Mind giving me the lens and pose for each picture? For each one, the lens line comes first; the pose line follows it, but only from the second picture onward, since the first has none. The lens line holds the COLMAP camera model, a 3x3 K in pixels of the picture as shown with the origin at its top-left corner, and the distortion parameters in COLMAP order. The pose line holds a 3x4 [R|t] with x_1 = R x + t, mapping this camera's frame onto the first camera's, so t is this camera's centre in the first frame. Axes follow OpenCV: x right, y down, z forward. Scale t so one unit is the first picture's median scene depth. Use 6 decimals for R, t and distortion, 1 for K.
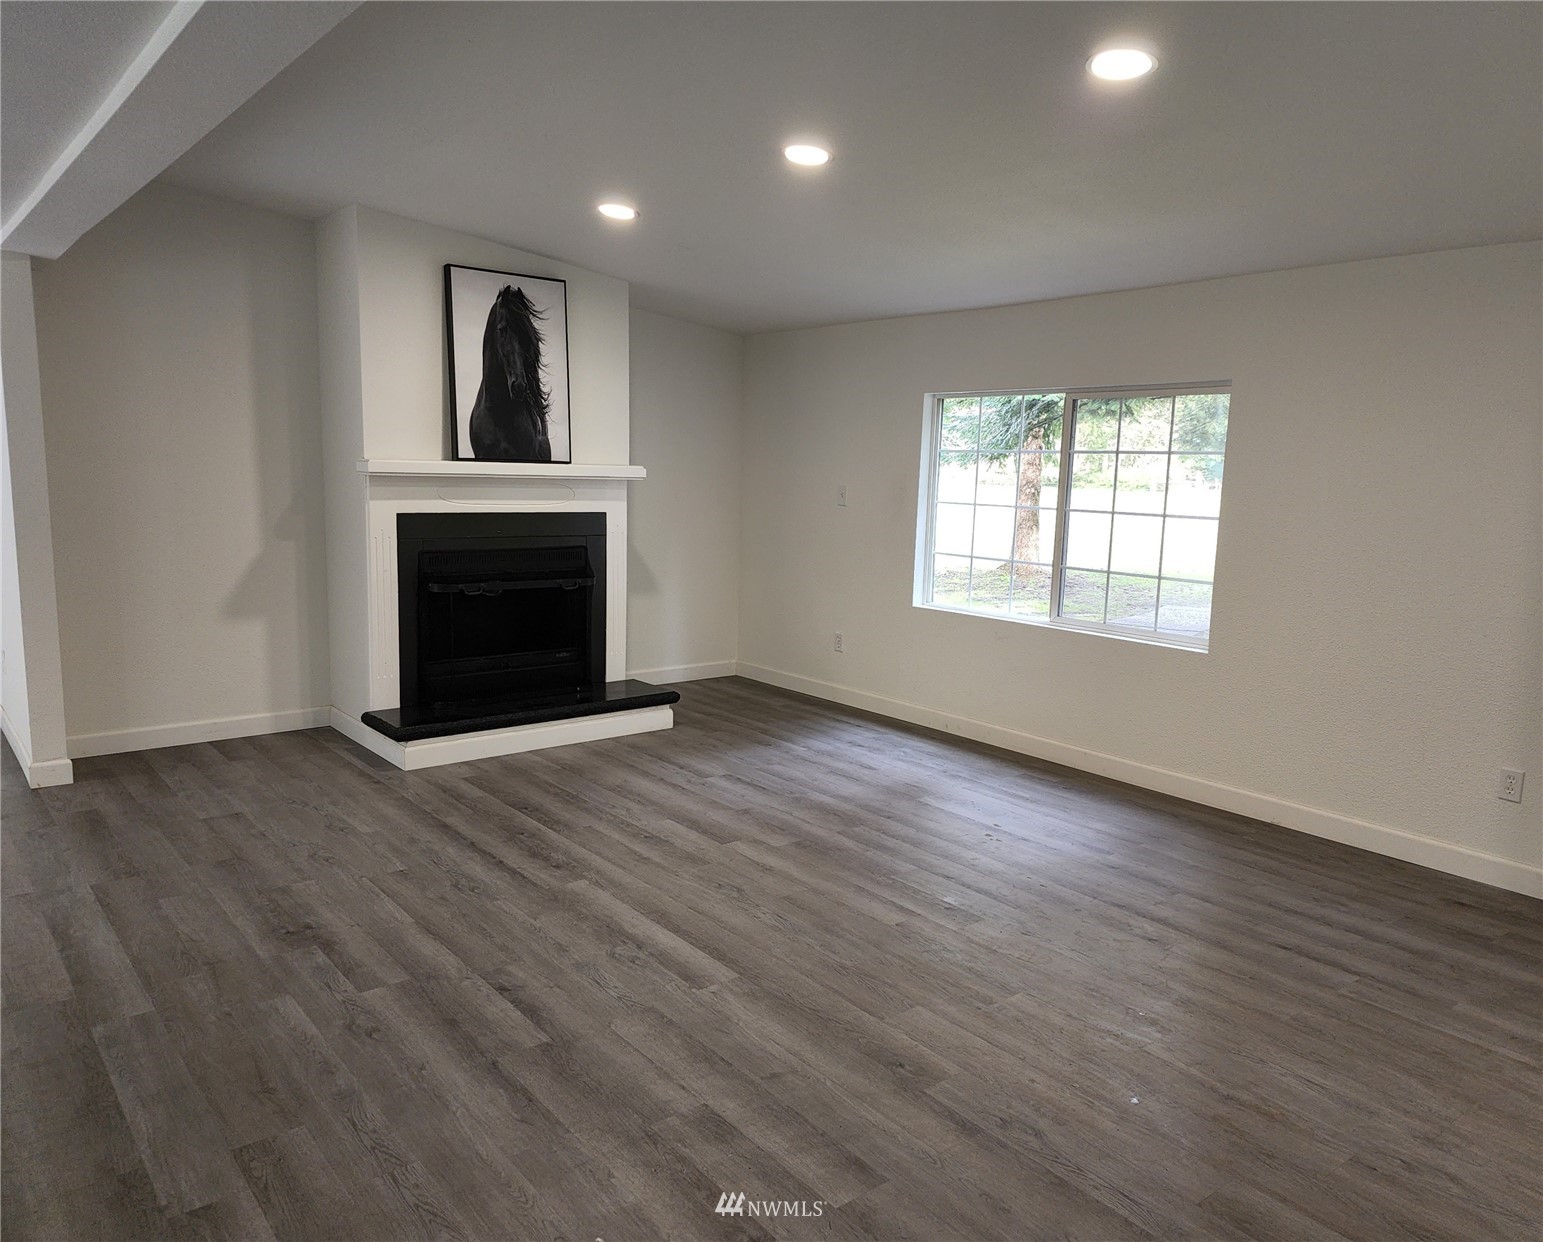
lens RADIAL K [[1113.0, 0, 771.5], [0, 1113.0, 621.0], [0, 0, 1]] dist [0.088013, -0.079558]
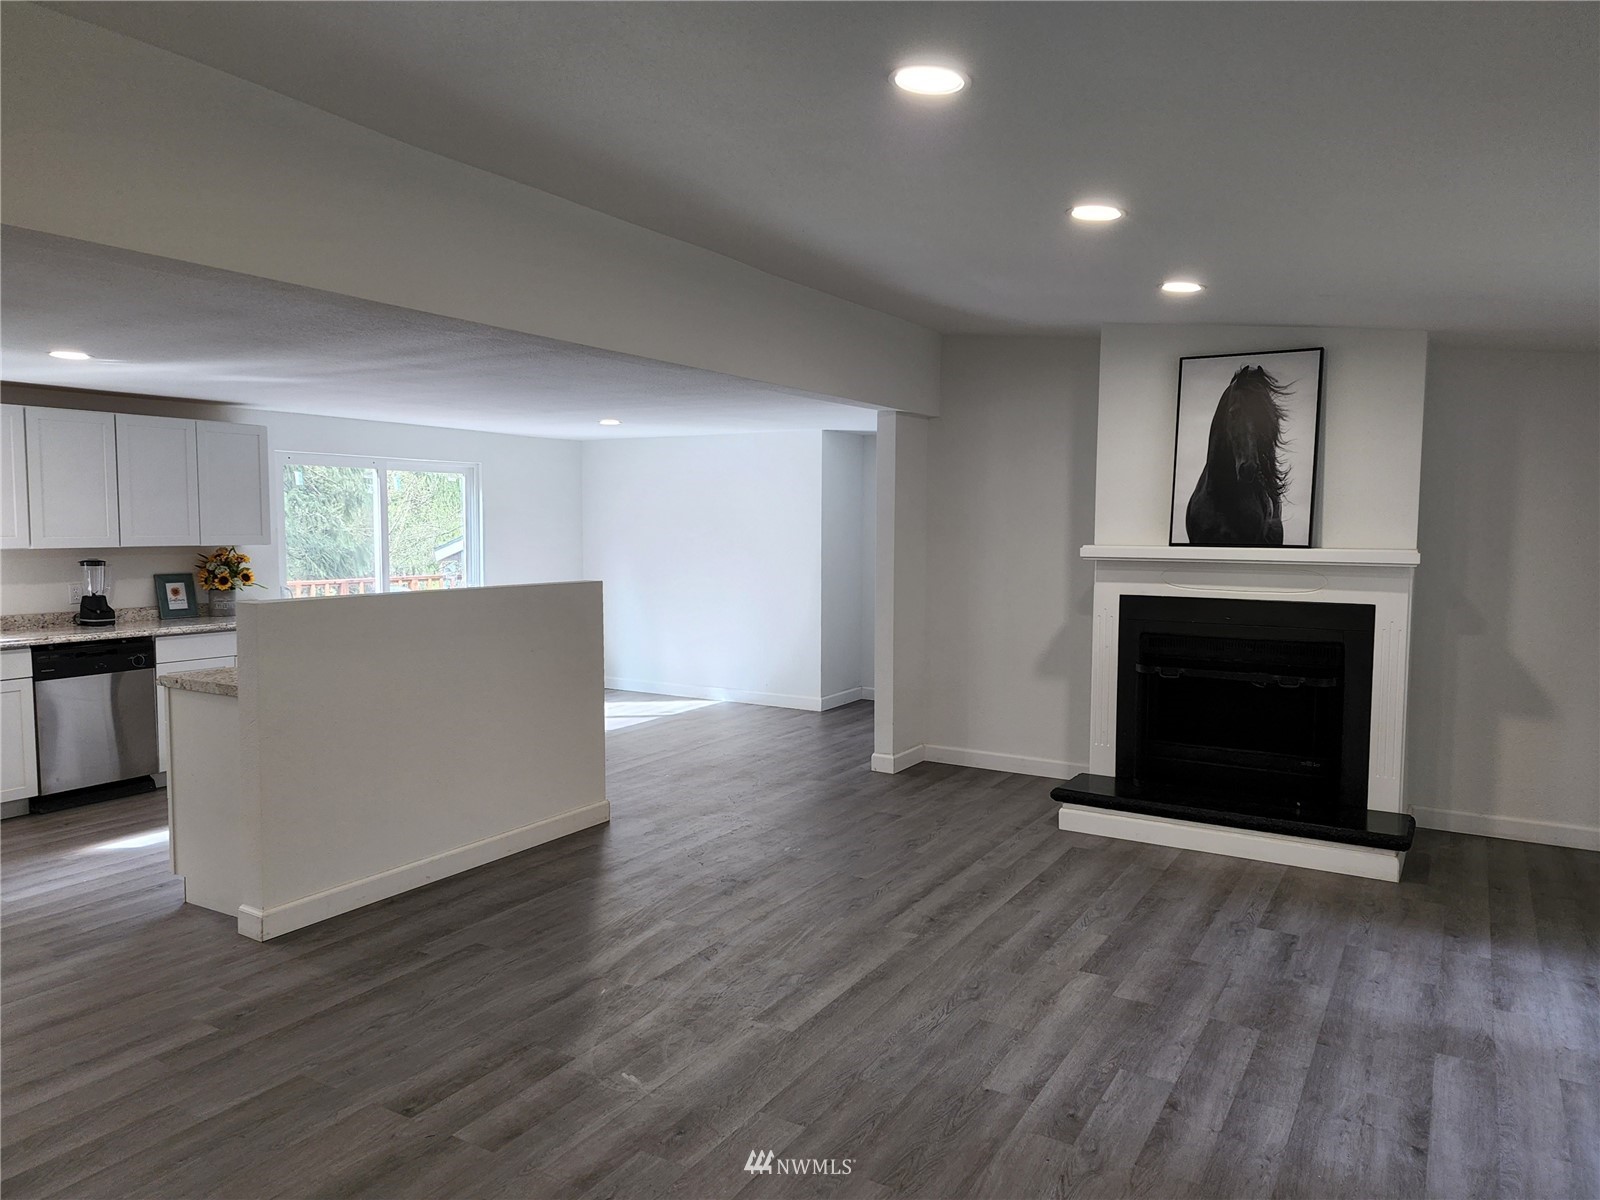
lens RADIAL K [[1094.0, 0, 803.2], [0, 1094.0, 587.1], [0, 0, 1]] dist [0.097115, -0.089629]
pose [[0.348754, 0.034466, -0.936580, 0.663767], [-0.130960, 0.991312, -0.012286, -0.060841], [0.928019, 0.126939, 0.350238, 0.420887]]
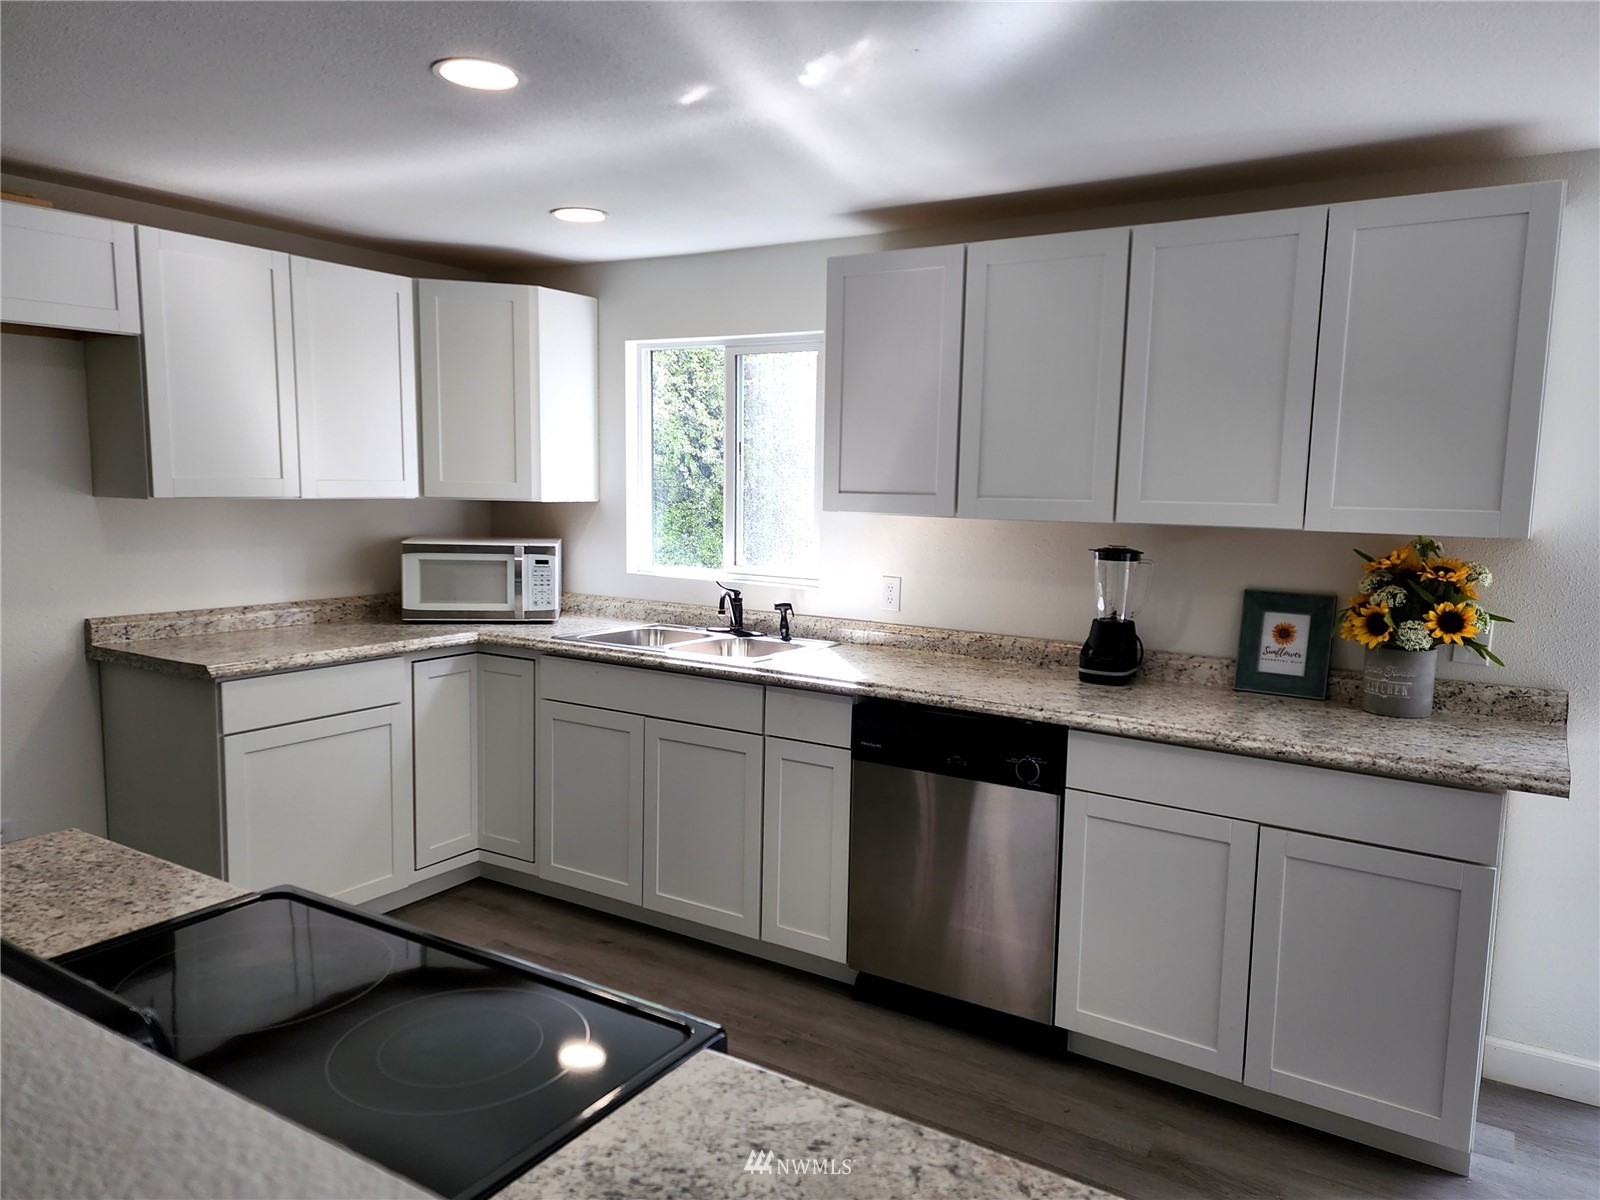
lens RADIAL K [[1082.0, 0, 807.4], [0, 1082.0, 603.7], [0, 0, 1]] dist [0.076024, -0.064721]
pose [[-0.936440, -0.003545, -0.350810, -0.562128], [-0.091447, 0.967847, 0.234326, -0.102198], [0.338700, 0.251513, -0.906655, 0.639336]]
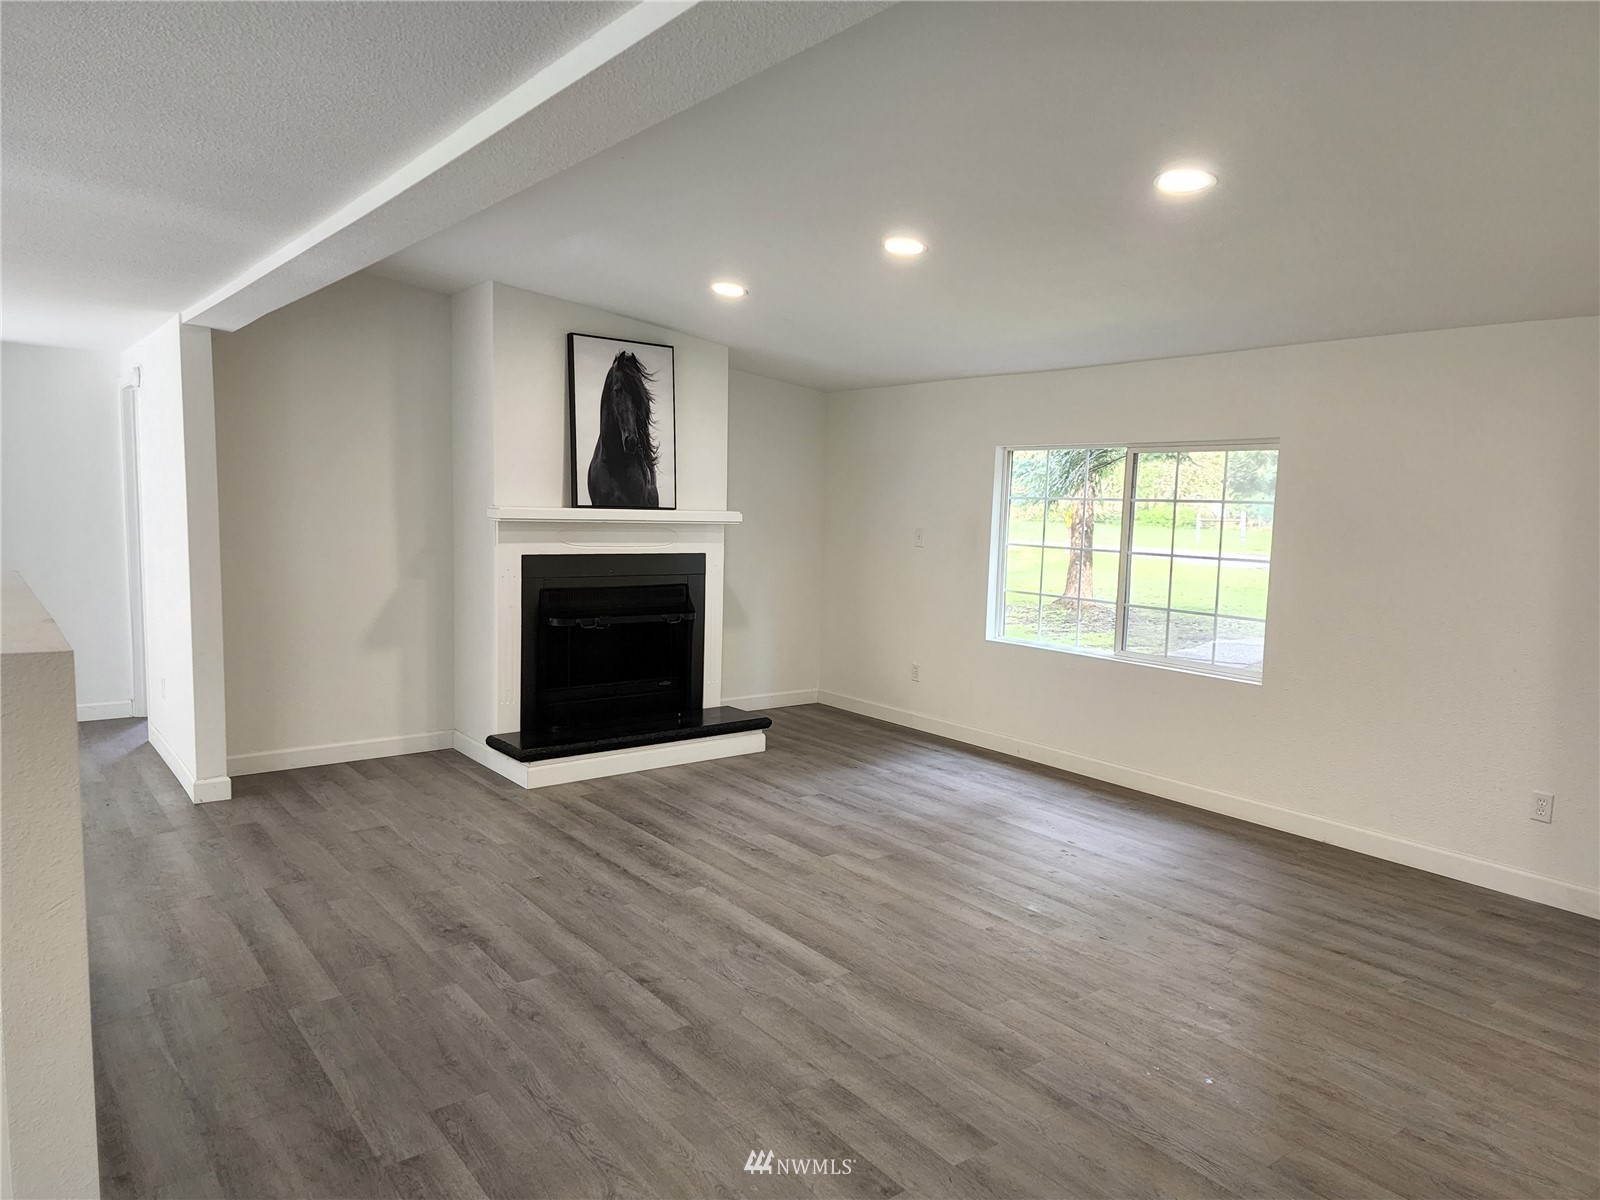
lens RADIAL K [[1070.2, 0, 817.0], [0, 1070.2, 608.7], [0, 0, 1]] dist [0.092310, -0.081446]
pose [[0.999912, 0.003630, -0.012757, -0.034638], [-0.004130, 0.999216, -0.039368, -0.002921], [0.012604, 0.039417, 0.999143, -0.067434]]
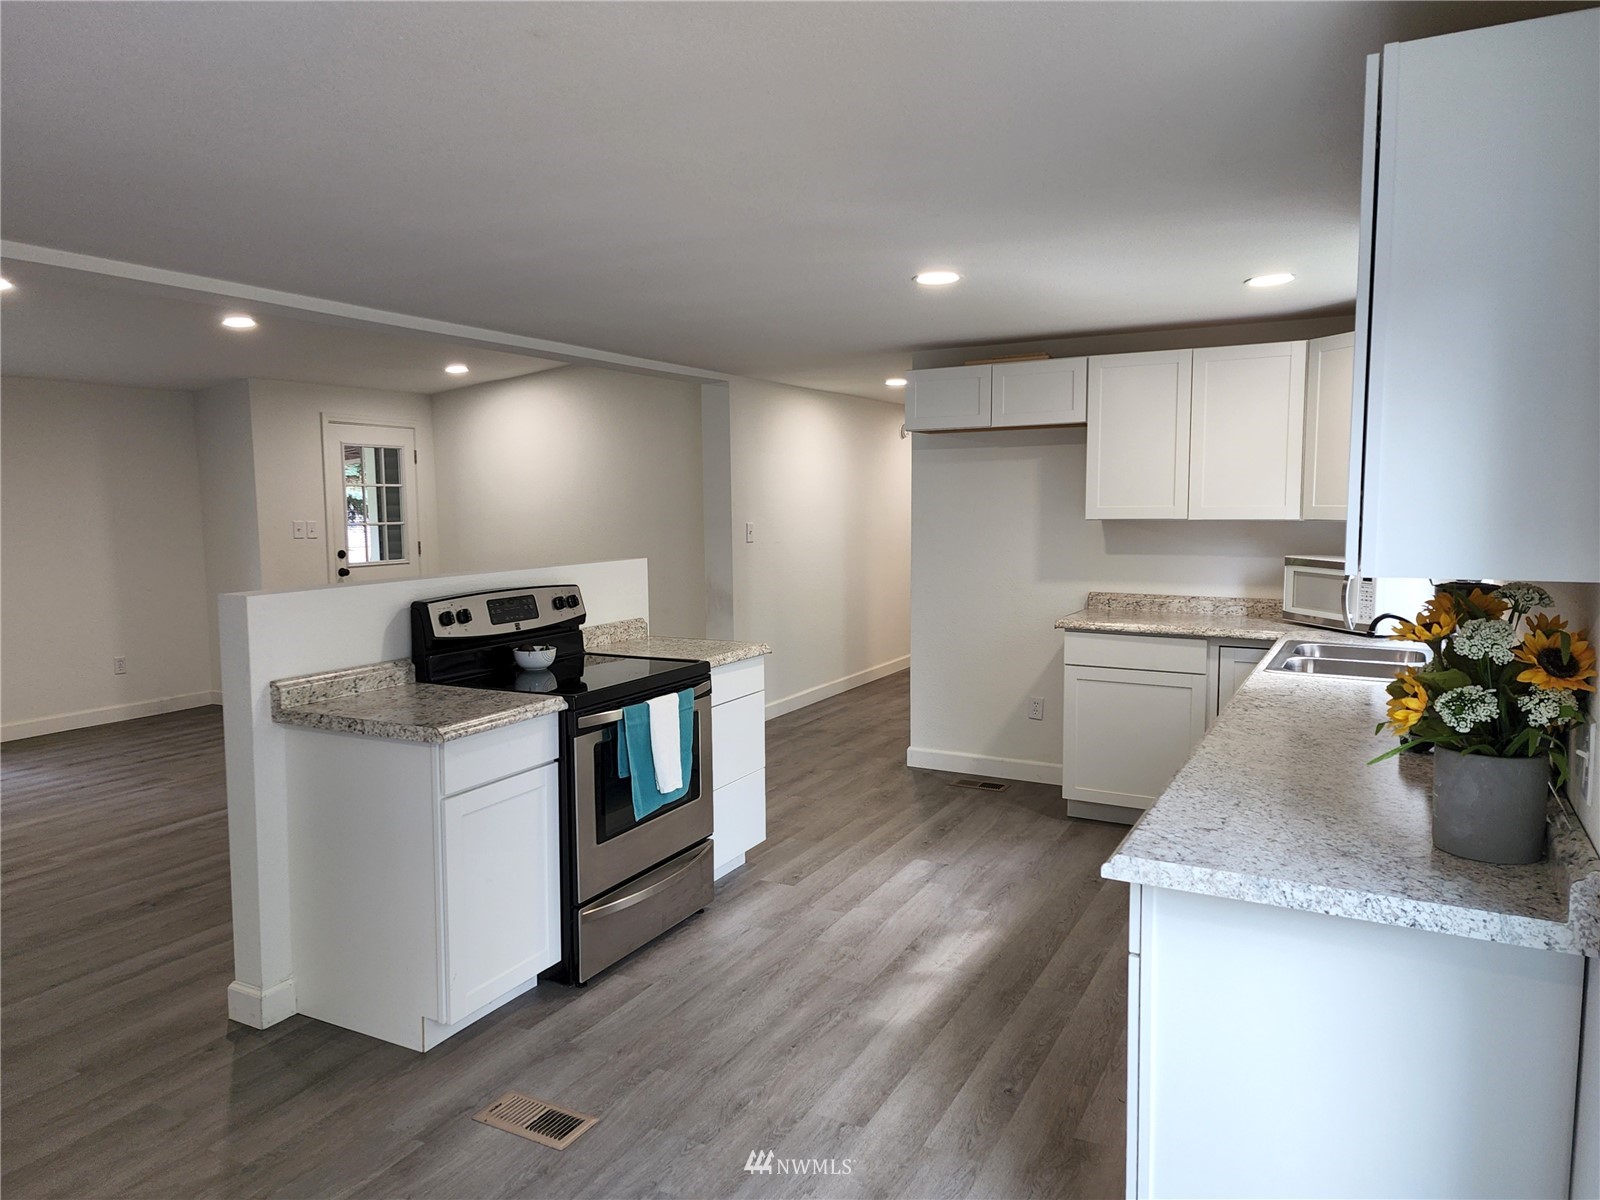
lens RADIAL K [[1082.0, 0, 807.4], [0, 1082.0, 603.7], [0, 0, 1]] dist [0.076024, -0.064721]
pose [[-0.405306, -0.110199, 0.907515, -1.331187], [0.129456, 0.975786, 0.176305, -0.120435], [-0.904969, 0.188941, -0.381226, 0.574200]]
